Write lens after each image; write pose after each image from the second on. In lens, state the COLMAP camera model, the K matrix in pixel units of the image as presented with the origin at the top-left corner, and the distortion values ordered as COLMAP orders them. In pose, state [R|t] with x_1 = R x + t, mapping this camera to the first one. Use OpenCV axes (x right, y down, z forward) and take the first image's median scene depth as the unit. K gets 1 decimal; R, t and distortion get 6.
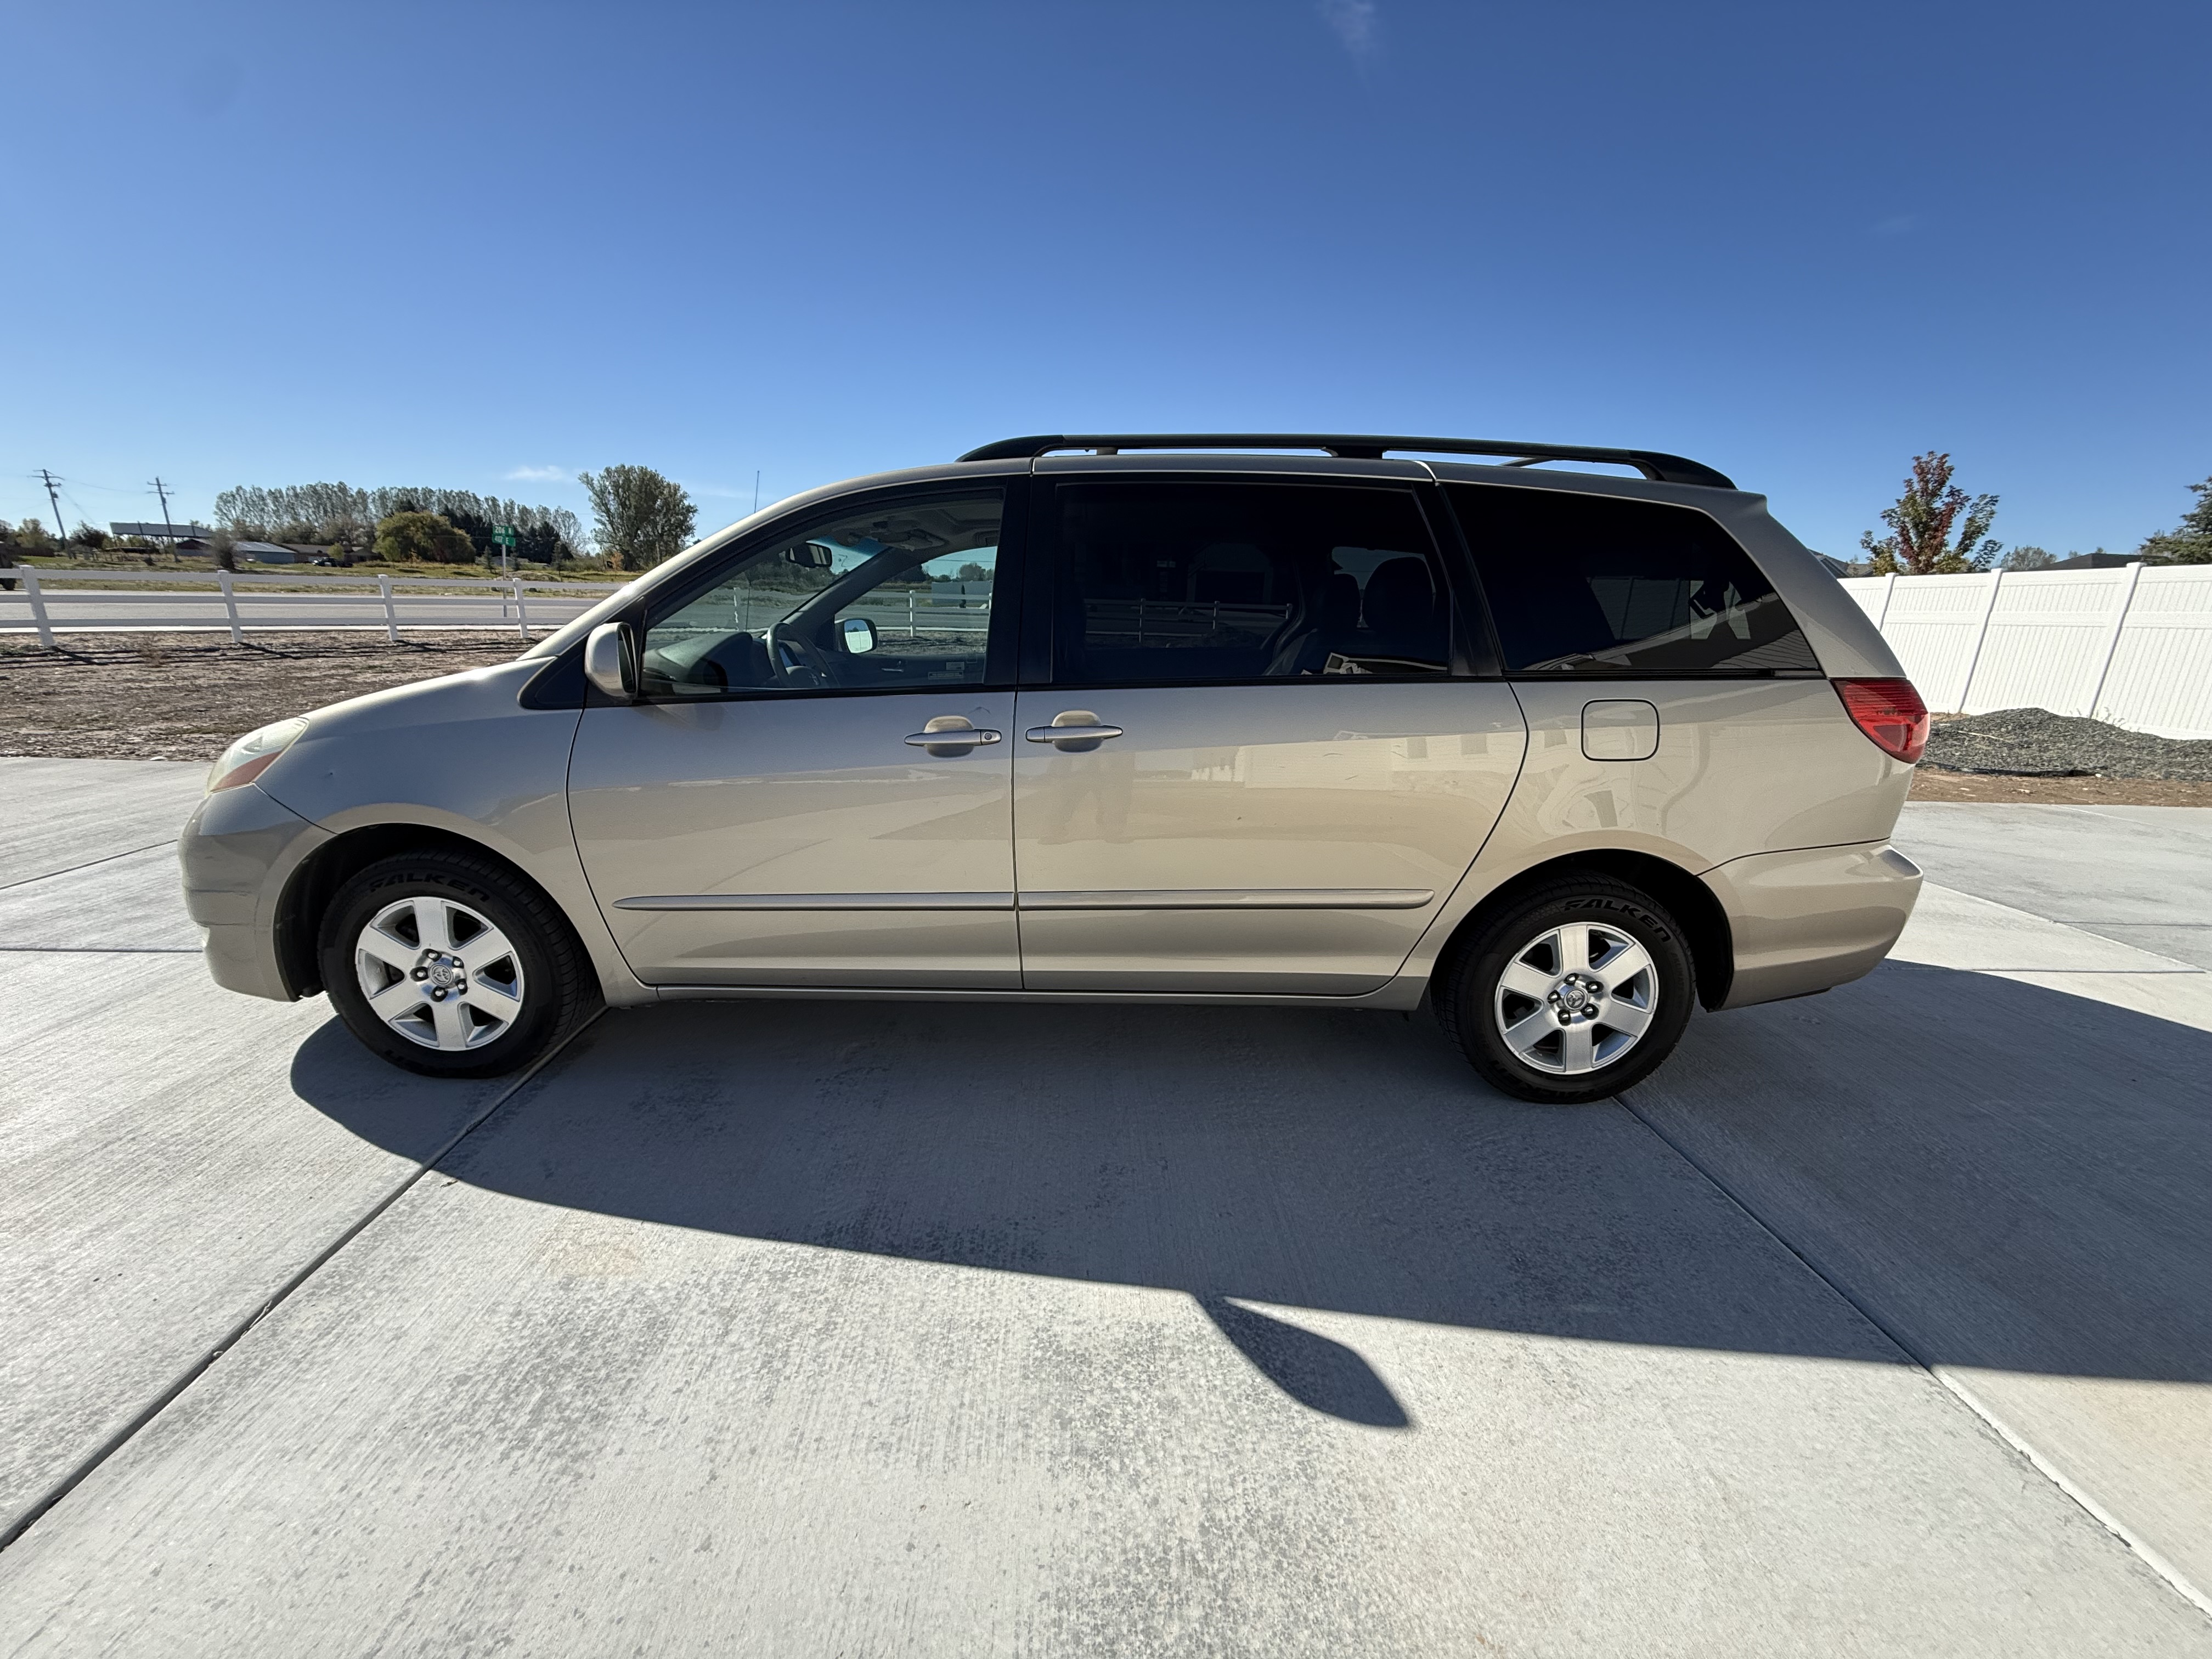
lens RADIAL K [[873.3, 0, 1099.7], [0, 873.3, 842.1], [0, 0, 1]] dist [-0.002007, -0.000488]
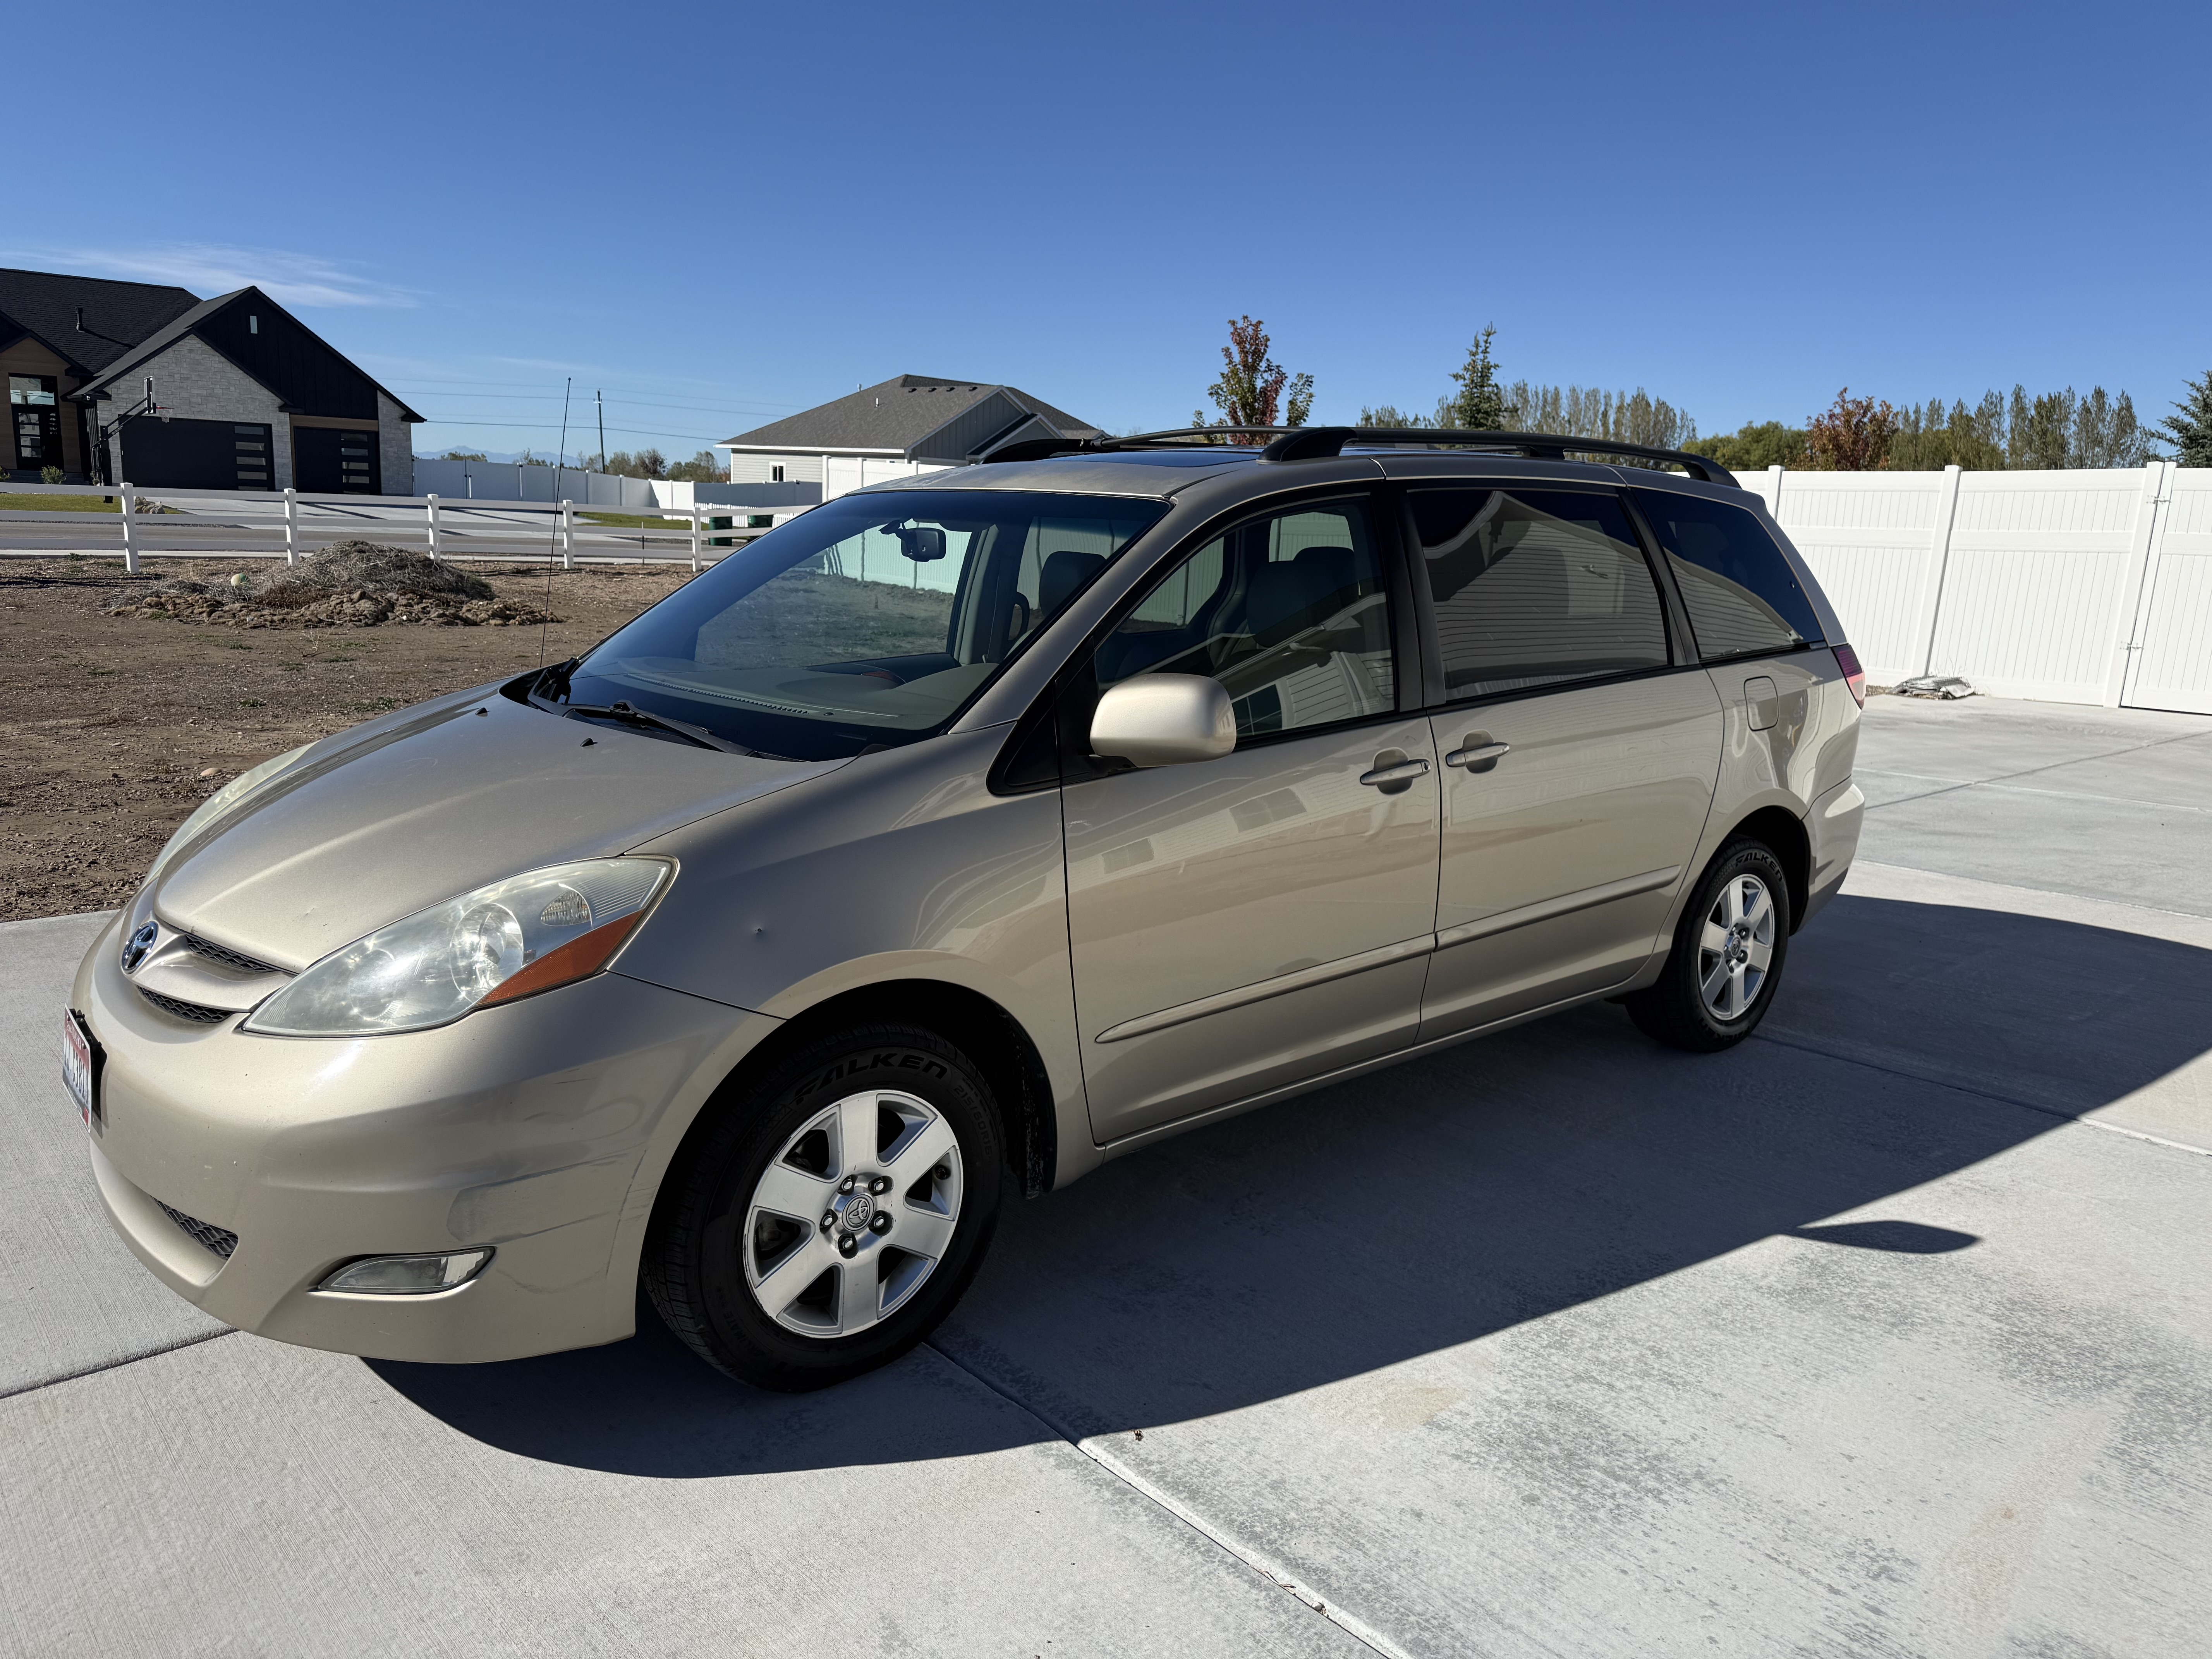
lens RADIAL K [[1554.6, 0, 1105.6], [0, 1554.6, 835.6], [0, 0, 1]] dist [0.019410, -0.025244]
pose [[0.765560, -0.131048, 0.629876, -1.311702], [0.157863, 0.987368, 0.013557, -0.113998], [-0.623696, 0.089055, 0.776577, -0.047097]]
